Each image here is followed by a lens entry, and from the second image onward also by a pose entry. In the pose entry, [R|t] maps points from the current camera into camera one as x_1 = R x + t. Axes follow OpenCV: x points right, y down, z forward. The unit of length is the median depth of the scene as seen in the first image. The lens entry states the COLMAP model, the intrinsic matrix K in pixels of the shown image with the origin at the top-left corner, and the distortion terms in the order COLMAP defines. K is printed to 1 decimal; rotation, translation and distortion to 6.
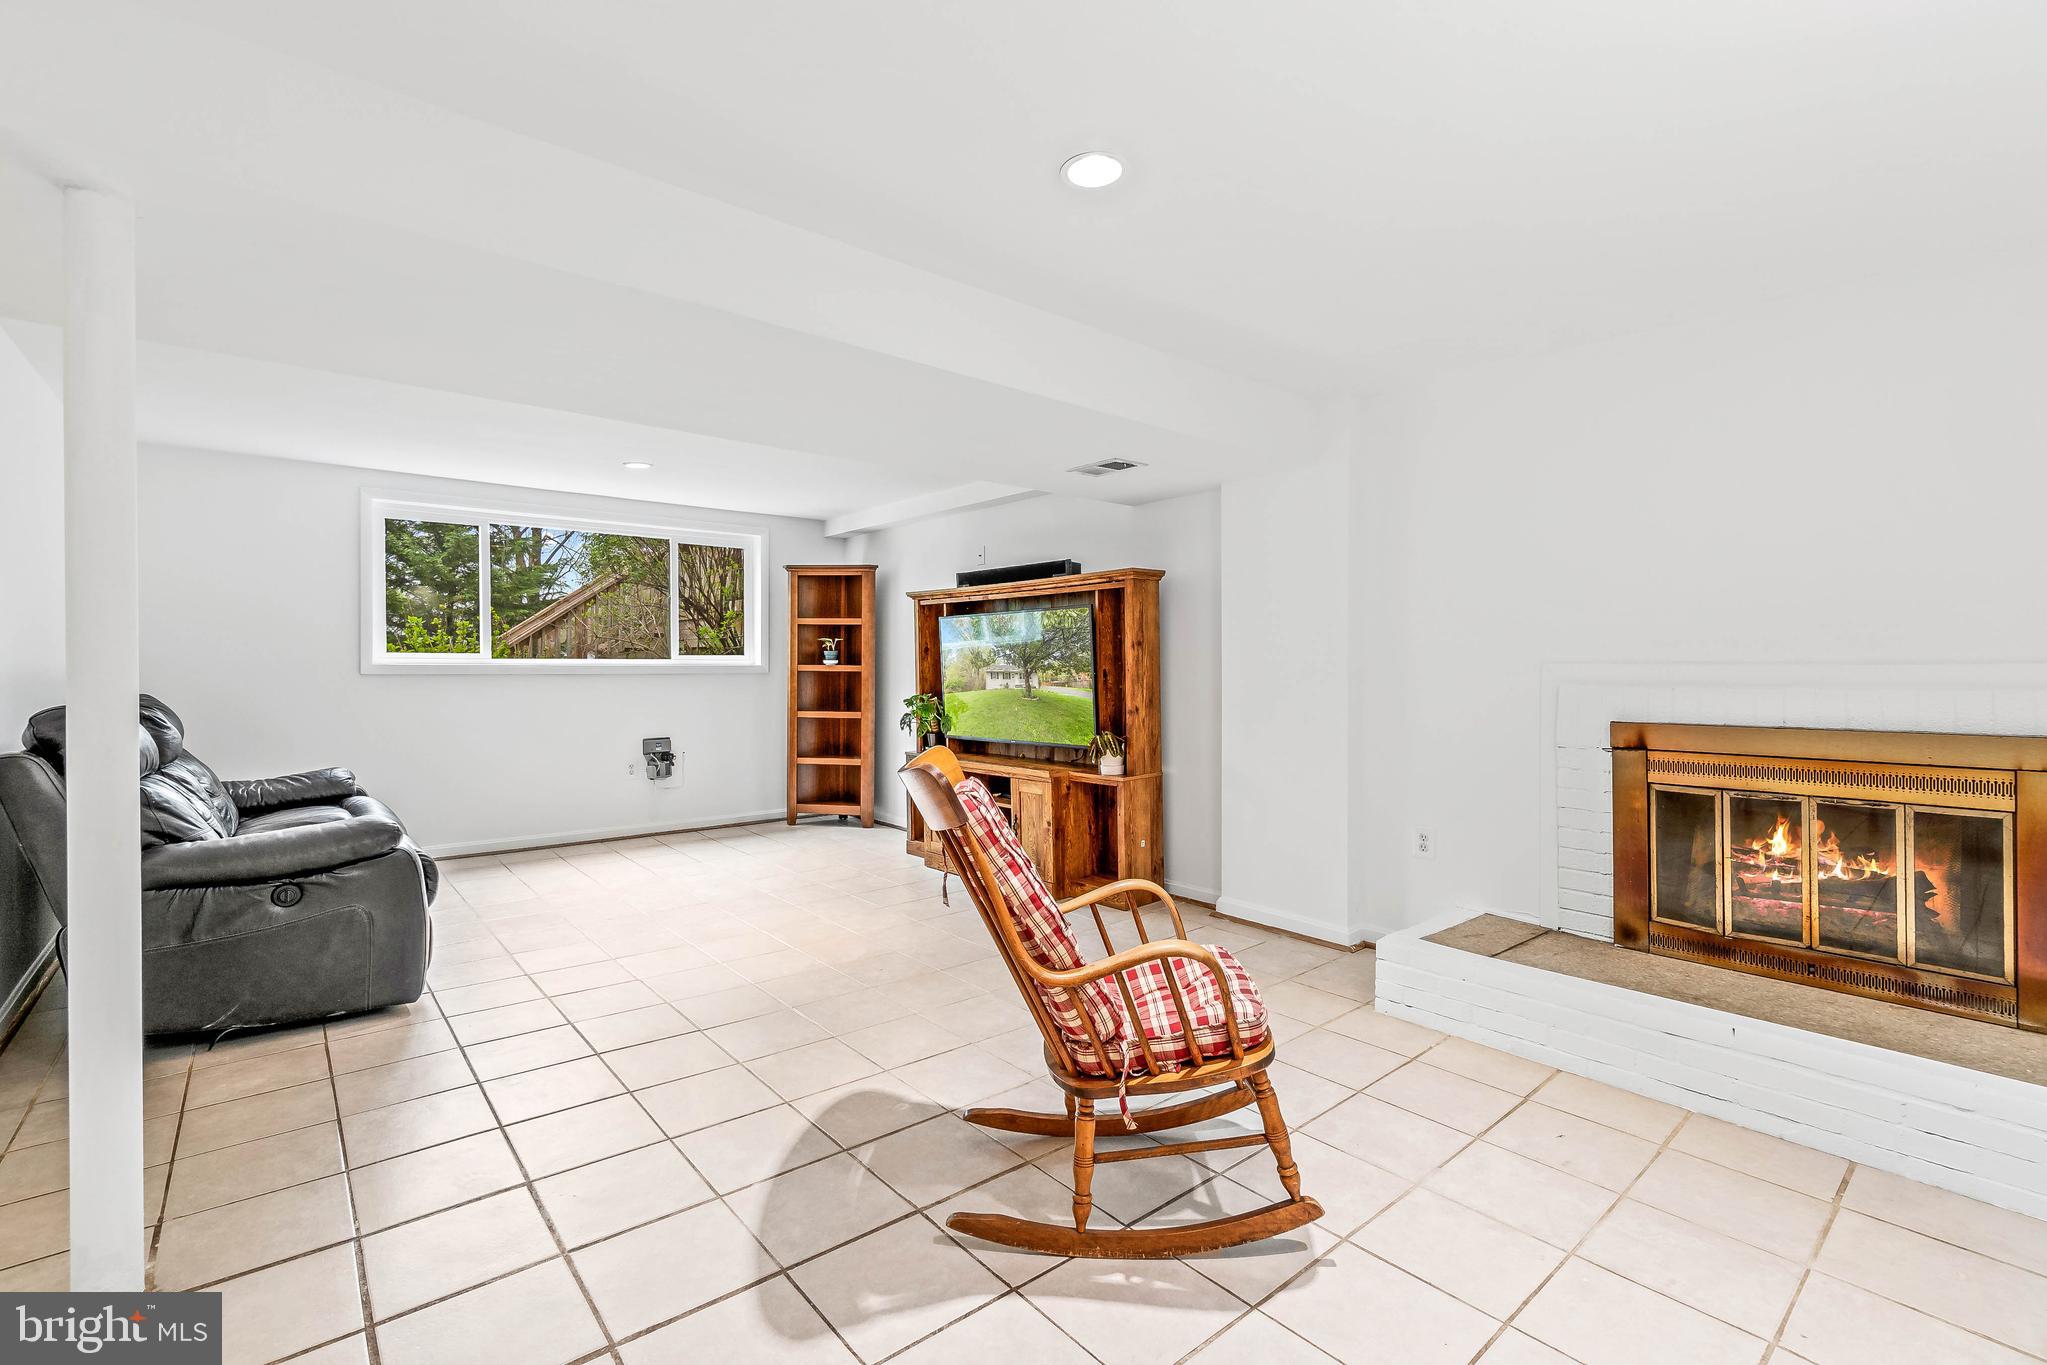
lens RADIAL K [[924.3, 0, 1018.8], [0, 924.3, 662.0], [0, 0, 1]] dist [0.000170, -0.000032]
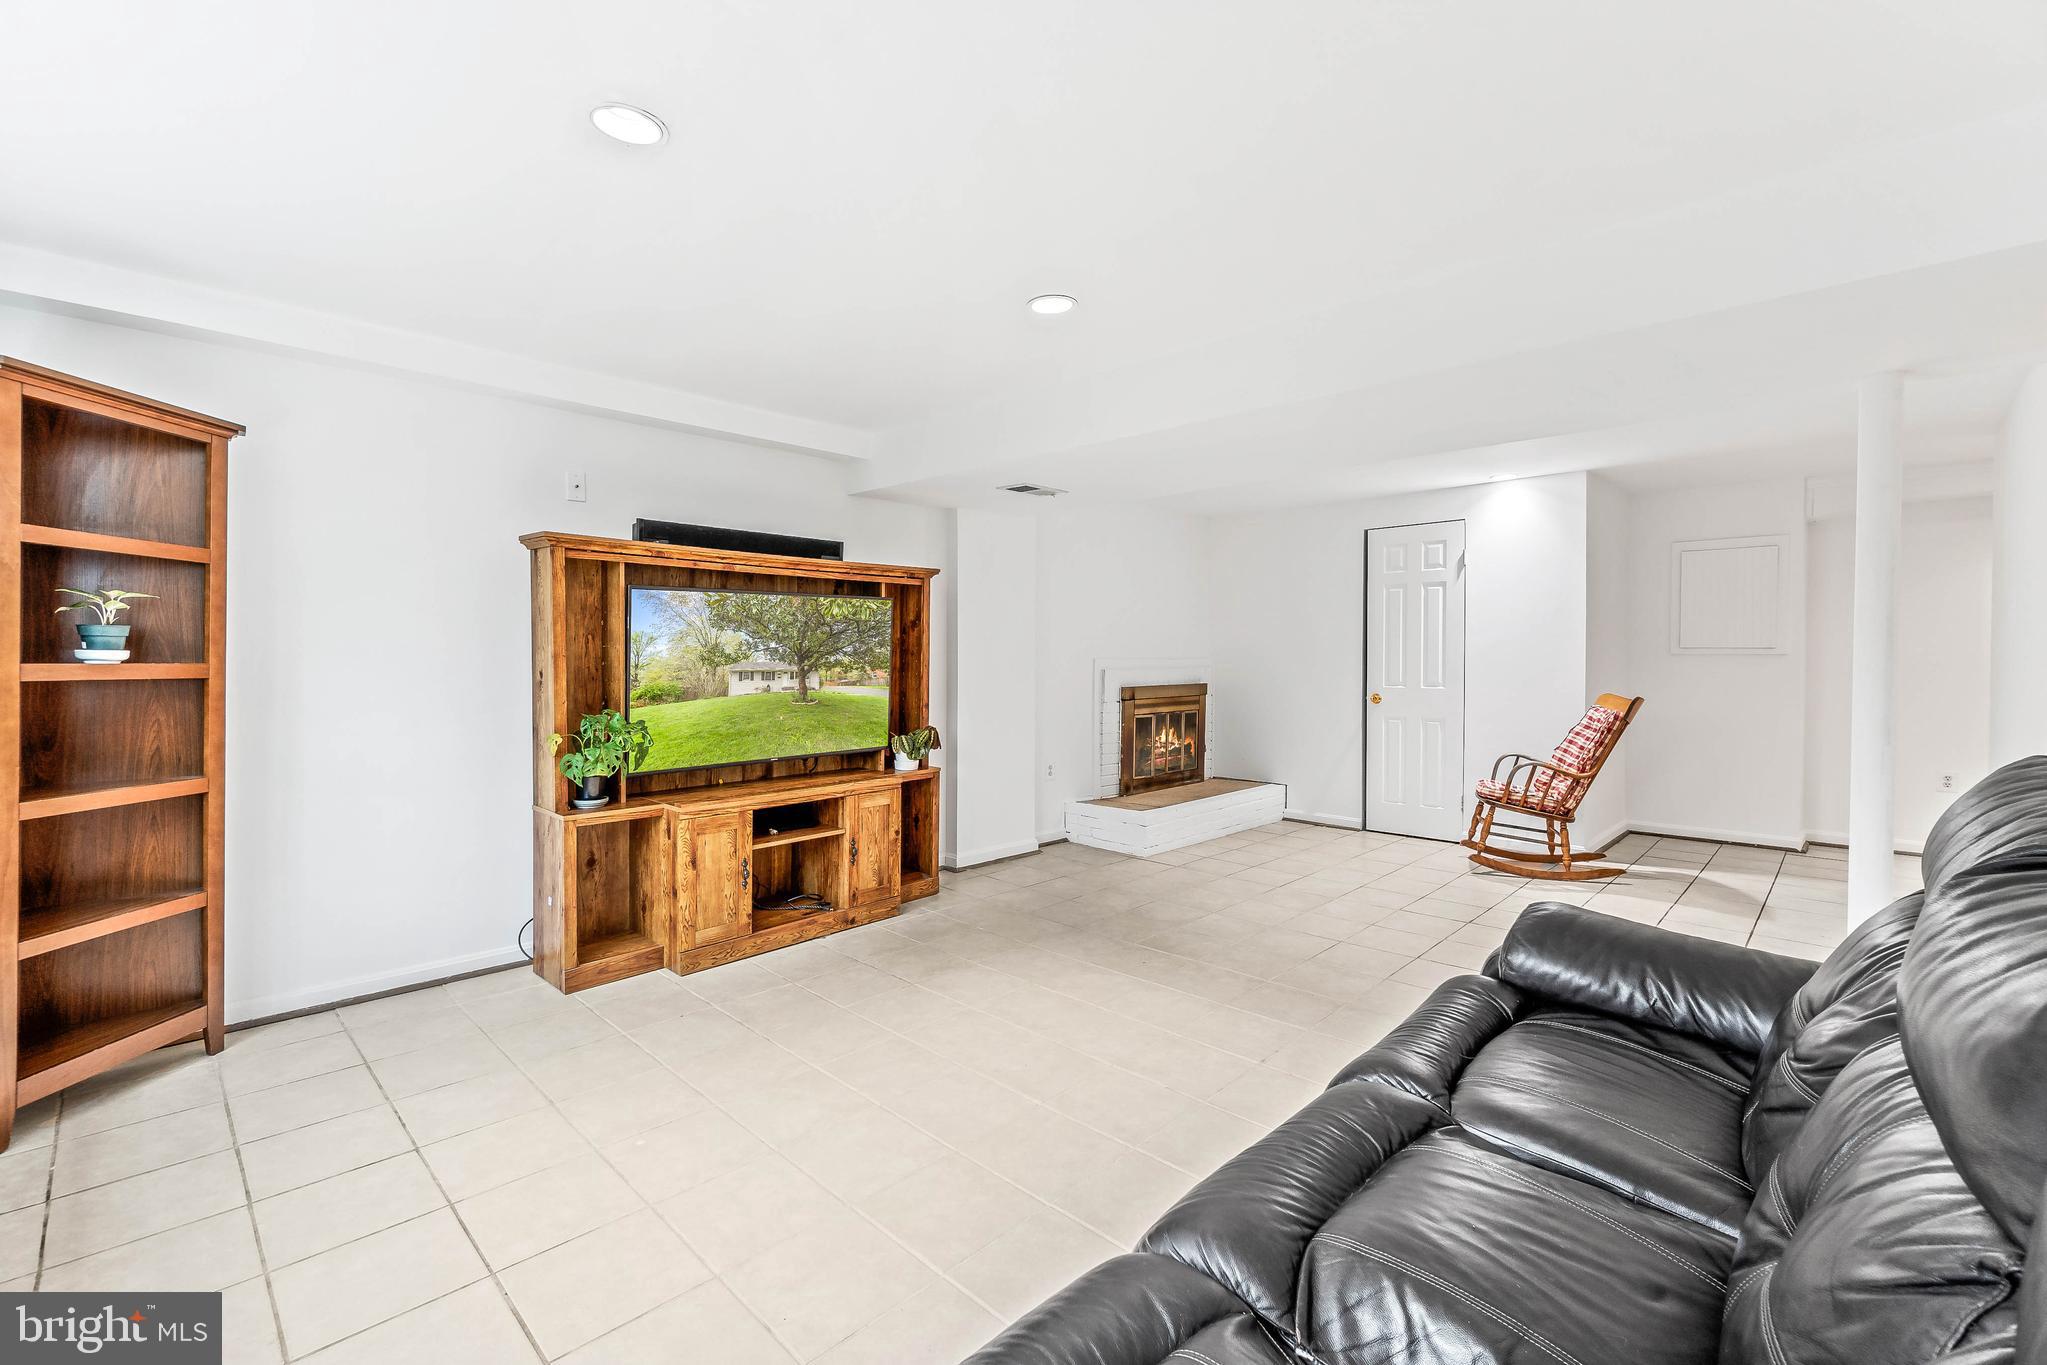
lens RADIAL K [[878.1, 0, 1023.5], [0, 878.1, 682.5], [0, 0, 1]] dist [0.000421, 0.000032]
pose [[-0.112139, -0.029392, 0.993258, -0.802183], [-0.002803, 0.999568, 0.029262, -0.001550], [-0.993689, 0.000498, -0.112173, 0.918710]]
